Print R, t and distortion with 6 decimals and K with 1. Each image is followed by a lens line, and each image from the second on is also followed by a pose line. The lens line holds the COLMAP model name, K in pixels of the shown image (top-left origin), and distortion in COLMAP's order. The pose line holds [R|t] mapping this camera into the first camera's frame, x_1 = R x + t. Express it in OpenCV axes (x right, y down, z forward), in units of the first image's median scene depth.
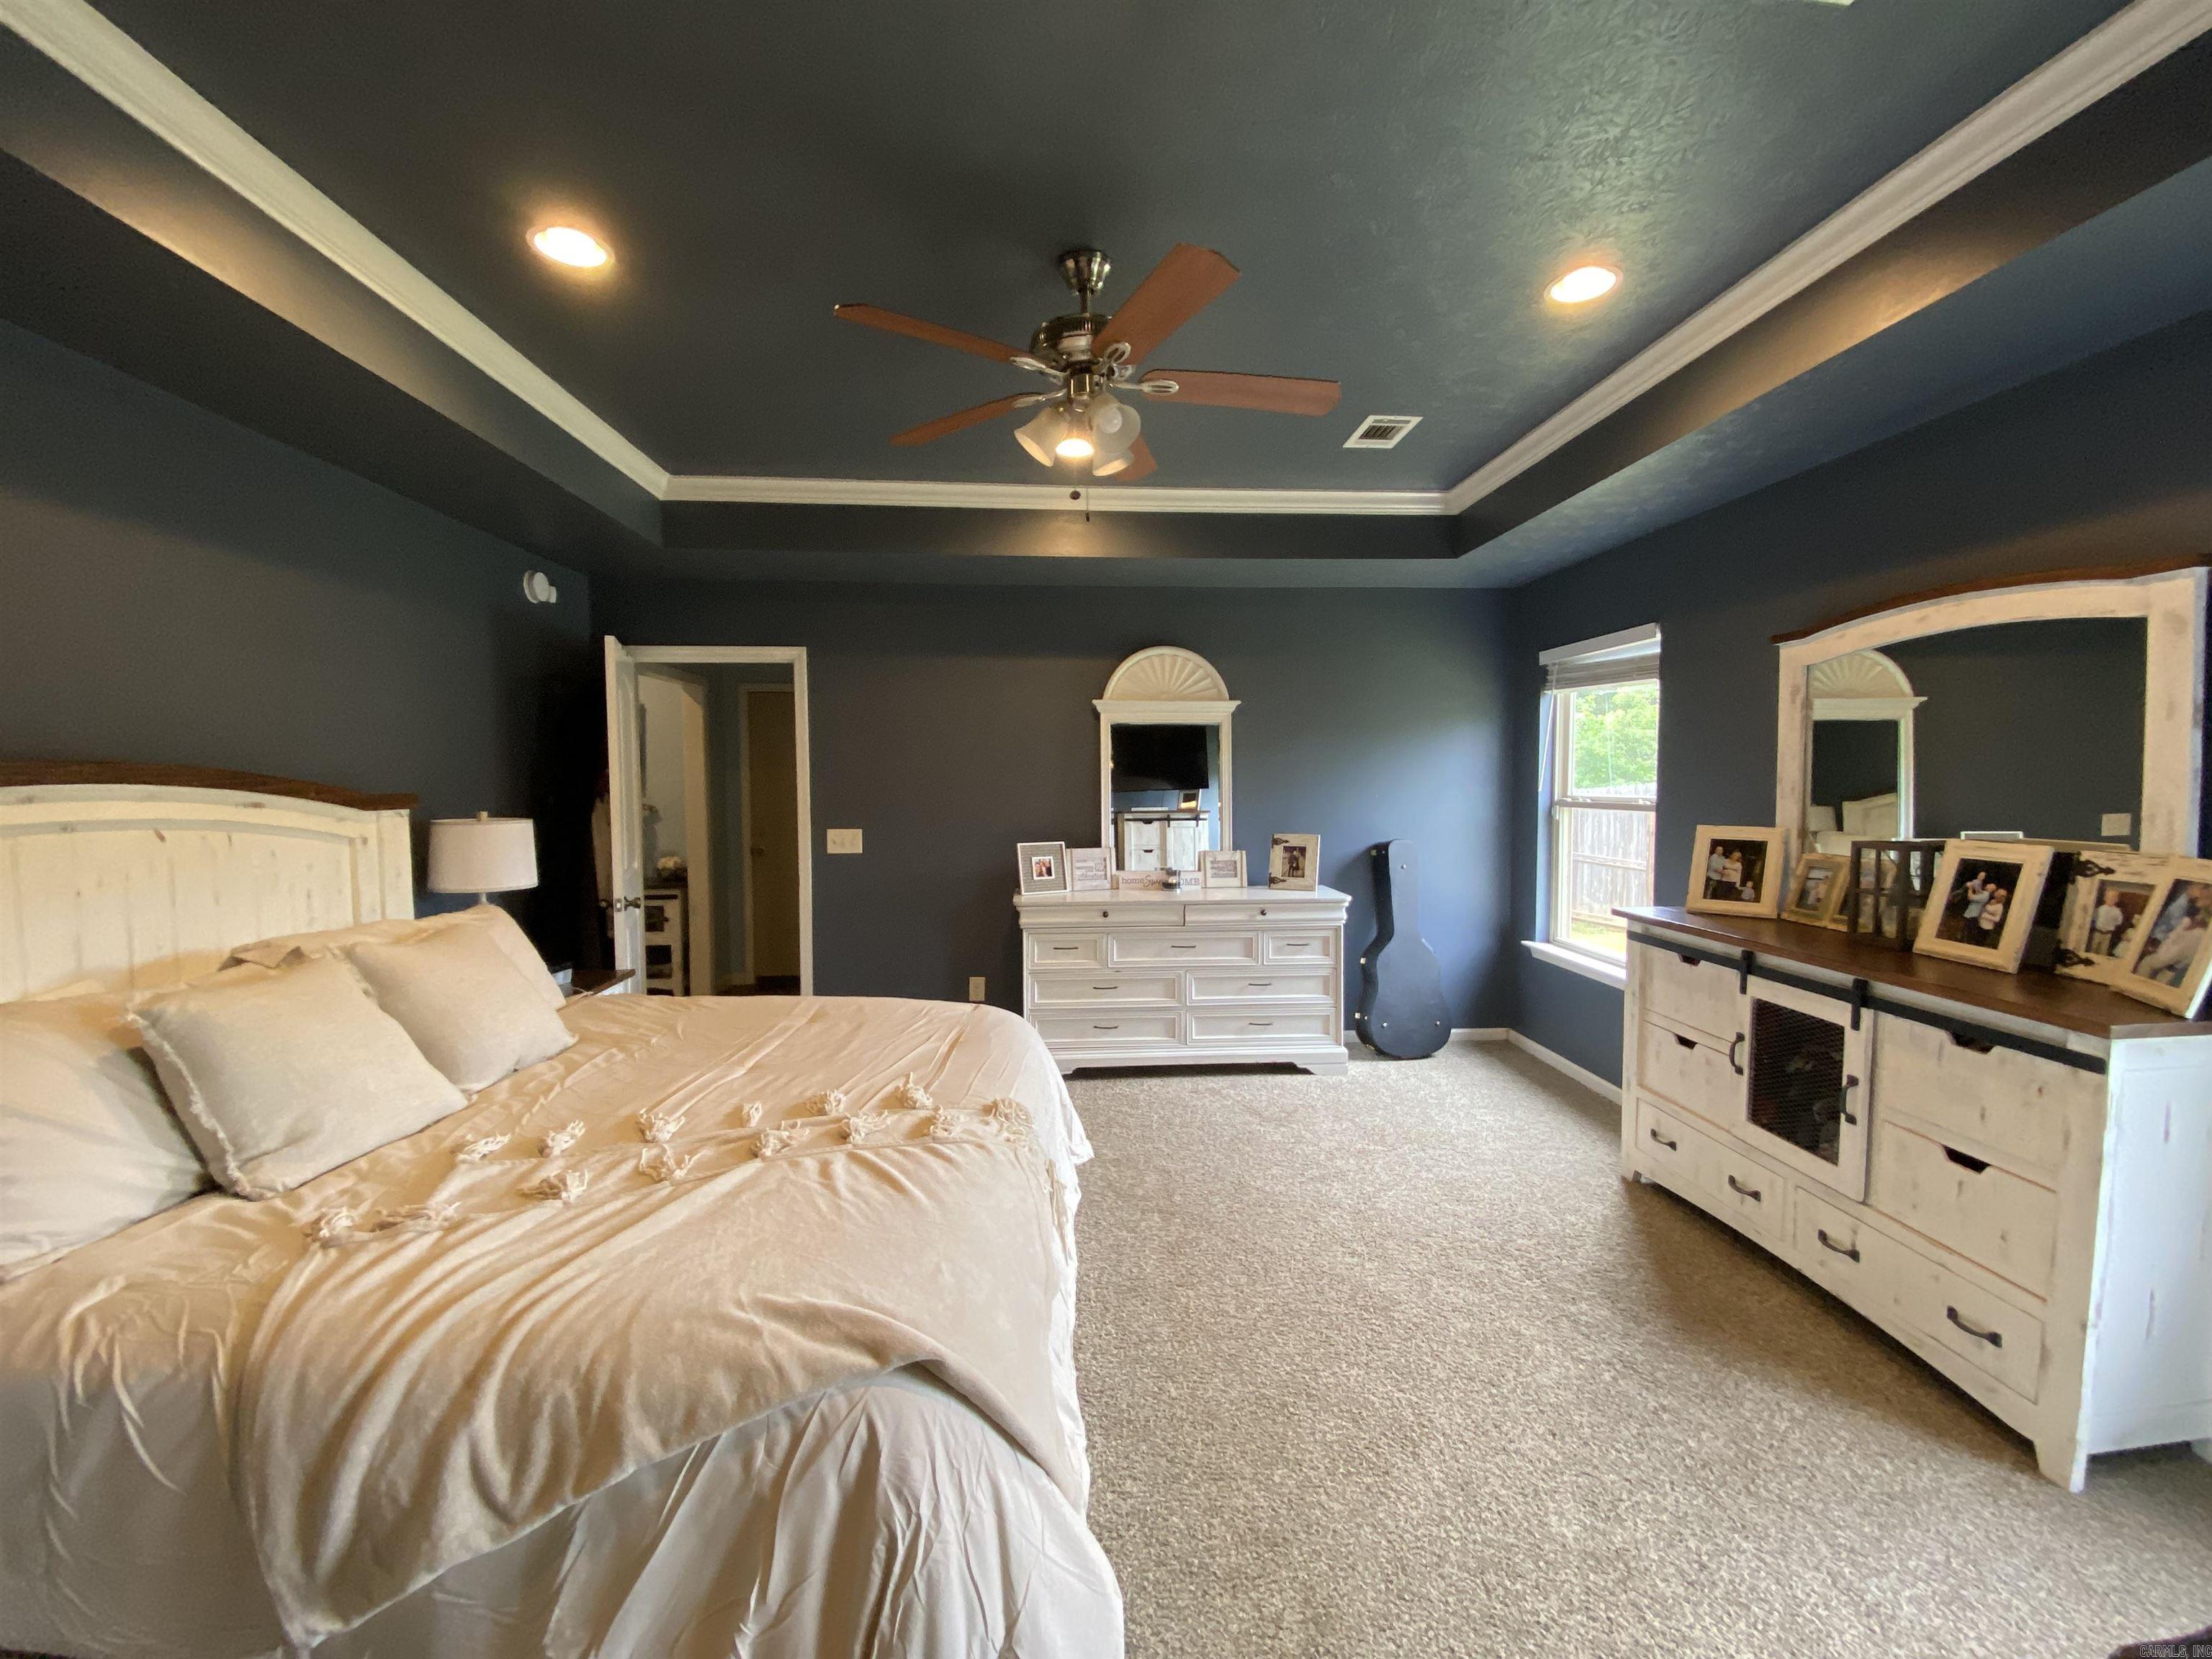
lens RADIAL K [[890.5, 0, 1112.7], [0, 890.5, 820.7], [0, 0, 1]] dist [0.039352, -0.030259]
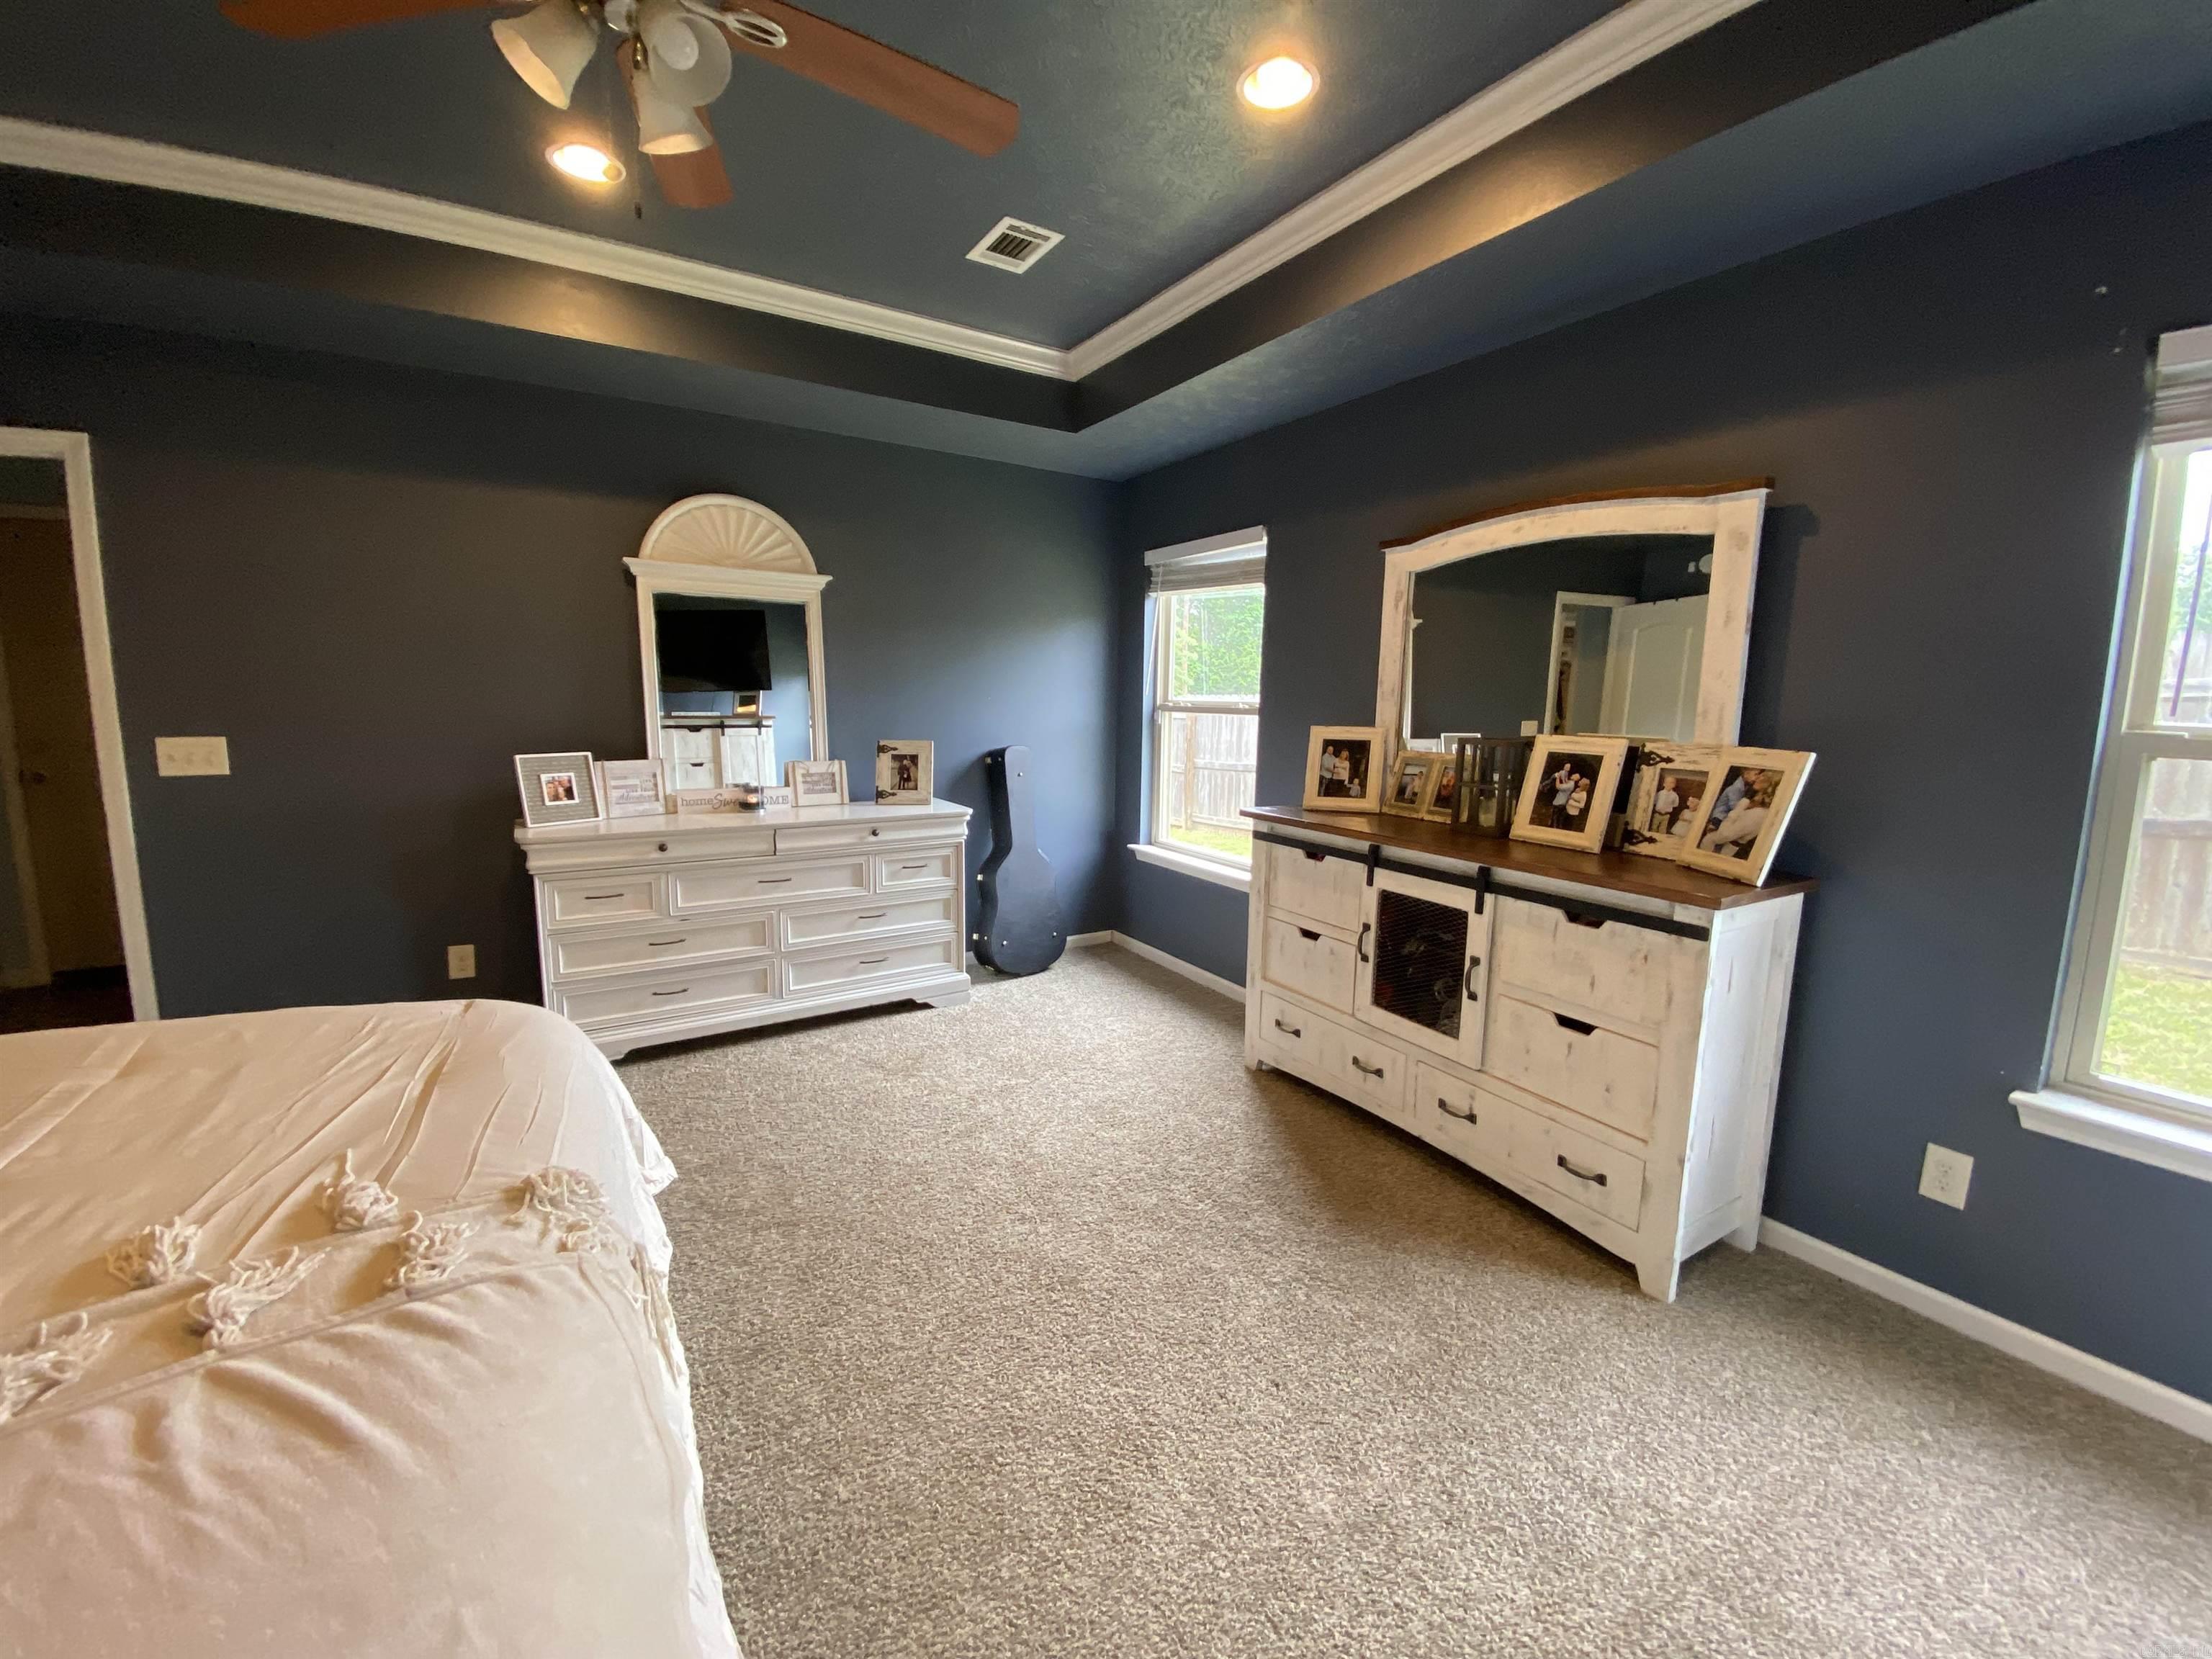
lens RADIAL K [[890.5, 0, 1112.7], [0, 890.5, 820.7], [0, 0, 1]] dist [0.039352, -0.030259]
pose [[0.881709, -0.050715, 0.469060, -0.045421], [0.003596, 0.994899, 0.100810, 0.011143], [-0.471780, -0.087199, 0.877394, 0.241005]]
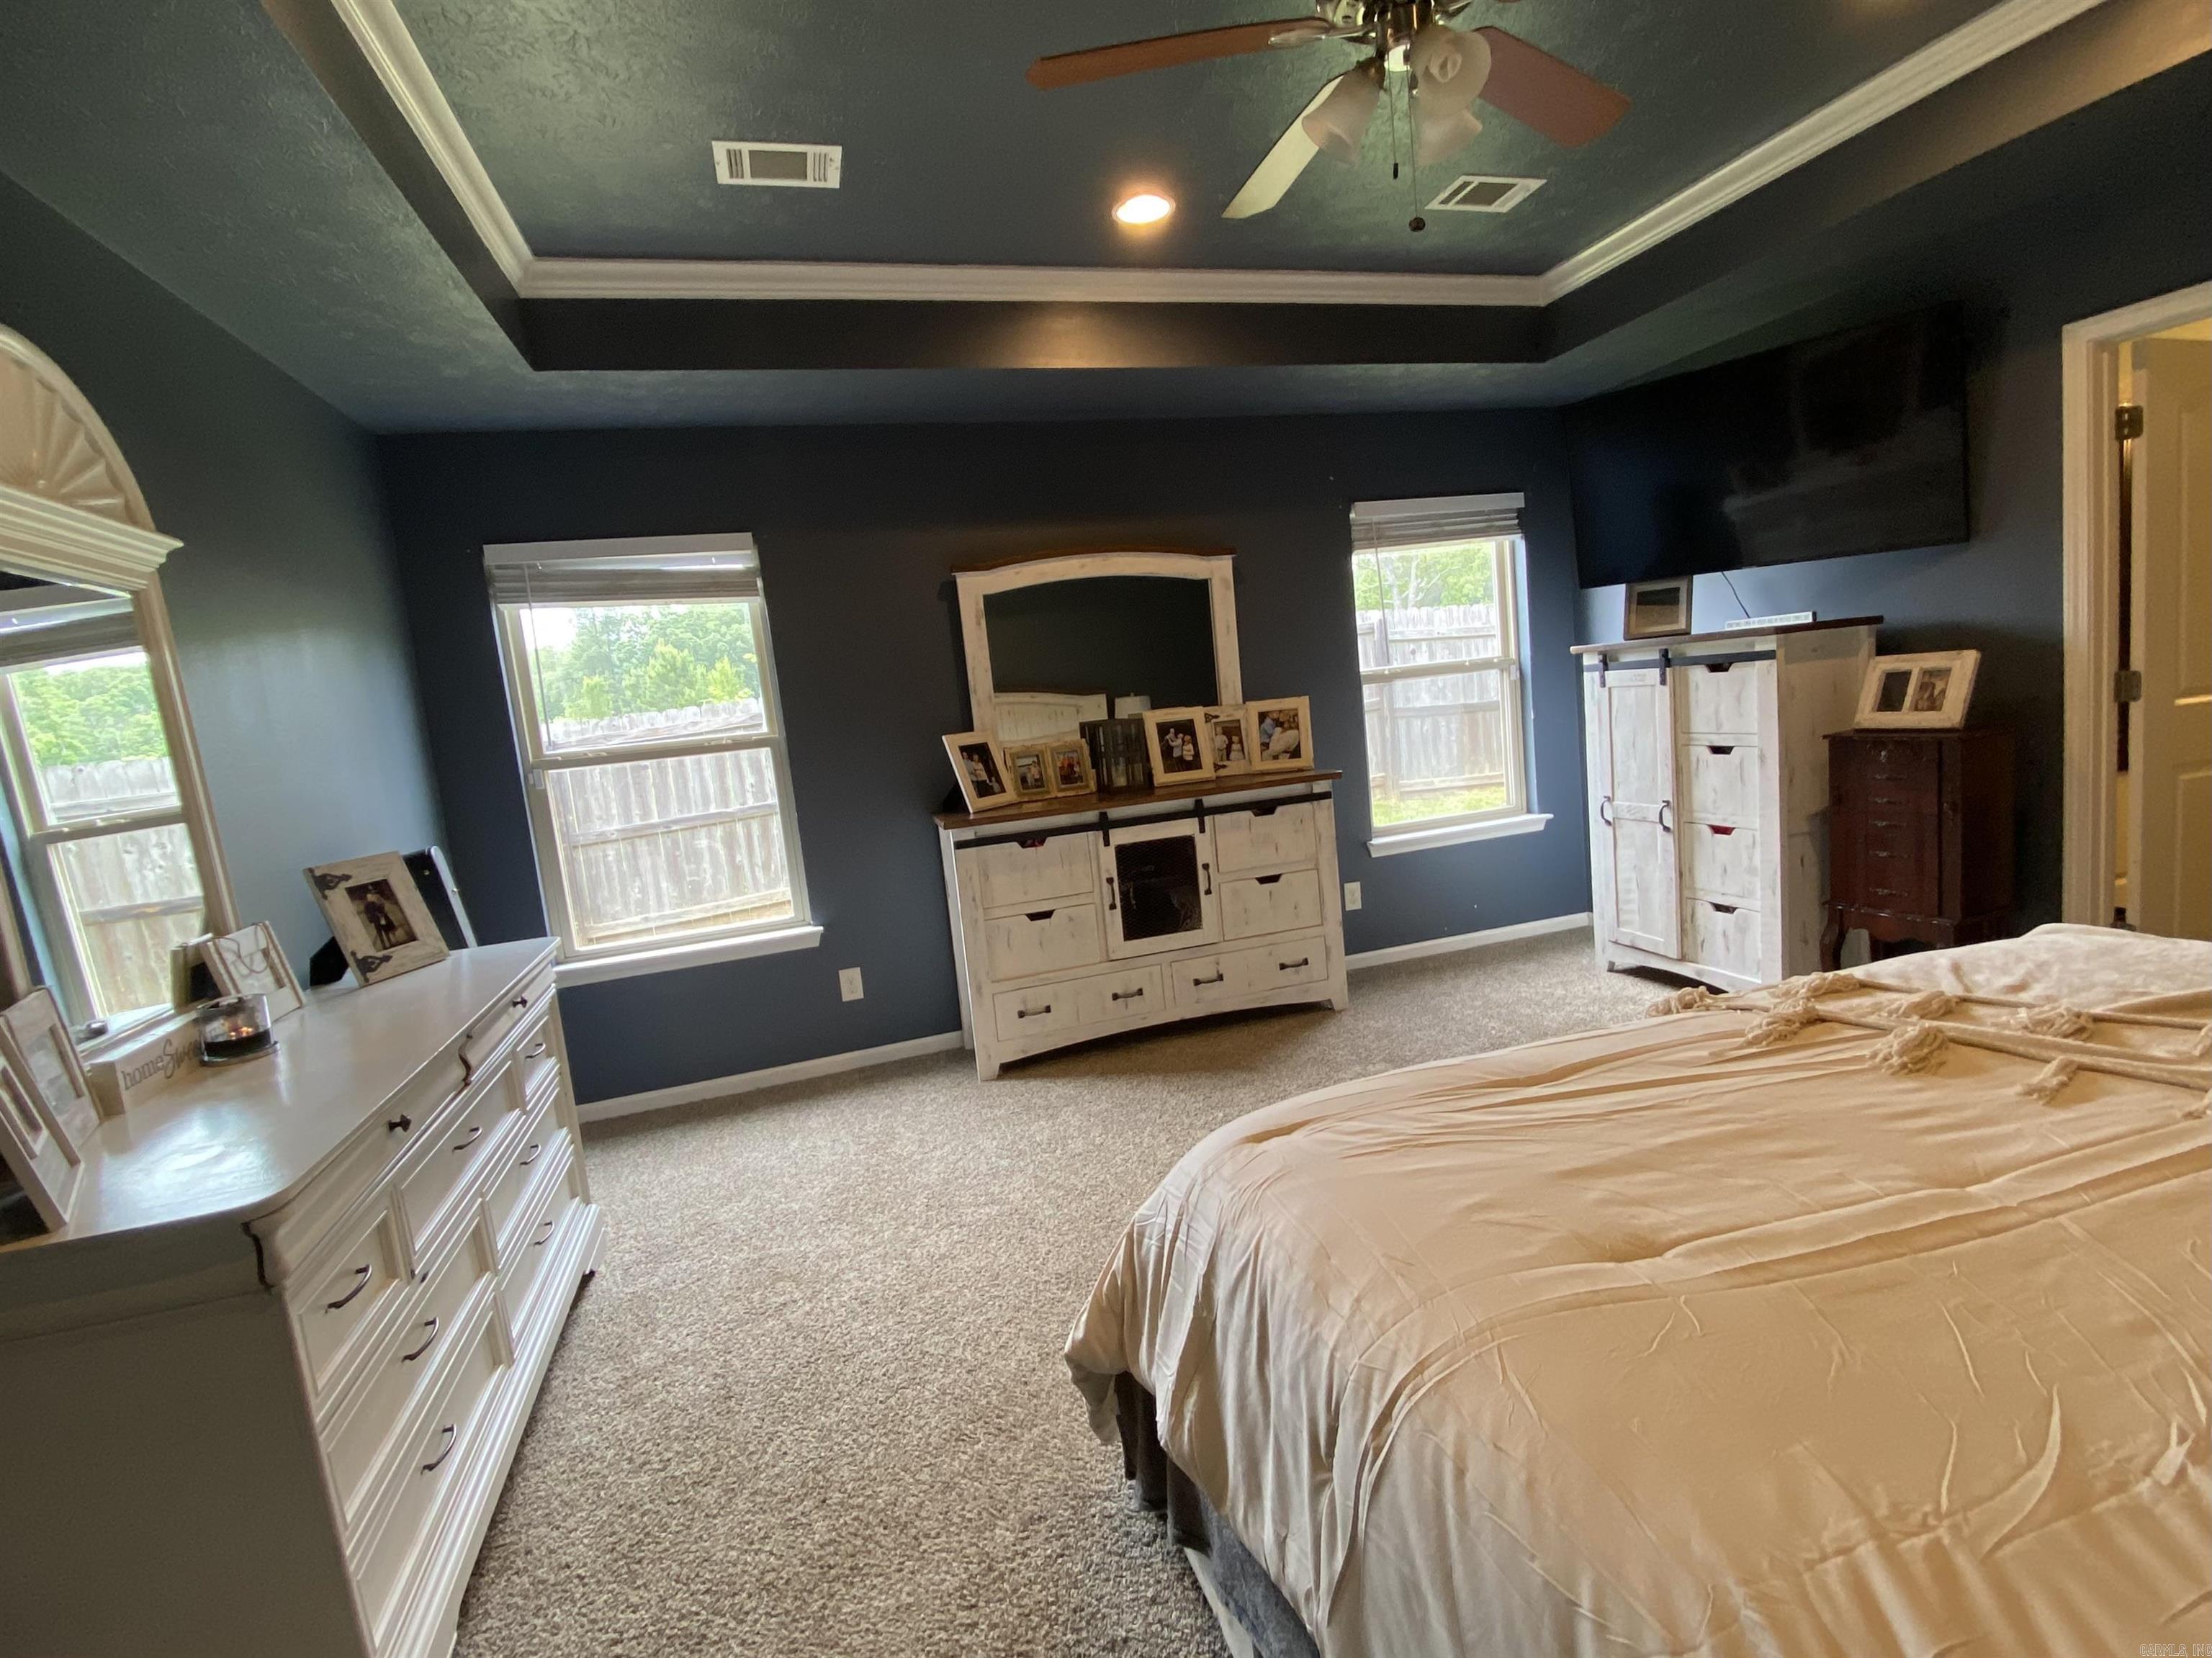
lens RADIAL K [[1017.1, 0, 1106.0], [0, 1017.1, 829.0], [0, 0, 1]] dist [0.000674, -0.000028]
pose [[-0.232042, -0.096780, 0.967879, -0.679842], [0.146055, 0.980290, 0.133036, -0.022194], [-0.961678, 0.172234, -0.213333, 1.300893]]
